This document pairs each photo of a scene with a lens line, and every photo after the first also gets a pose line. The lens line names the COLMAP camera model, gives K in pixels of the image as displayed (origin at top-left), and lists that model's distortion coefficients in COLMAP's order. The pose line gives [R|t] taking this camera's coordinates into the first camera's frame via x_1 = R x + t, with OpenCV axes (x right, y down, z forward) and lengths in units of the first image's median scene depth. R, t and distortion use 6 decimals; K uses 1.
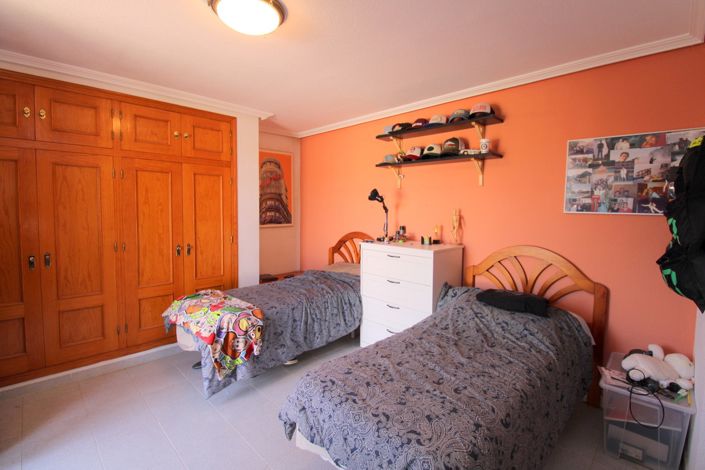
lens RADIAL K [[329.3, 0, 351.7], [0, 329.3, 225.1], [0, 0, 1]] dist [0.001251, -0.012926]
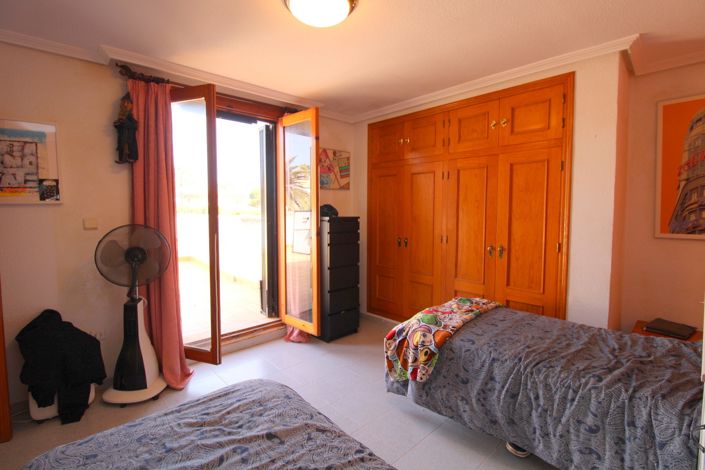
lens RADIAL K [[329.3, 0, 351.7], [0, 329.3, 225.1], [0, 0, 1]] dist [0.001251, -0.012926]
pose [[-0.039656, 0.041709, -0.998343, 0.426990], [-0.053457, 0.997609, 0.043802, -0.016170], [0.997782, 0.055105, -0.037331, 0.690824]]
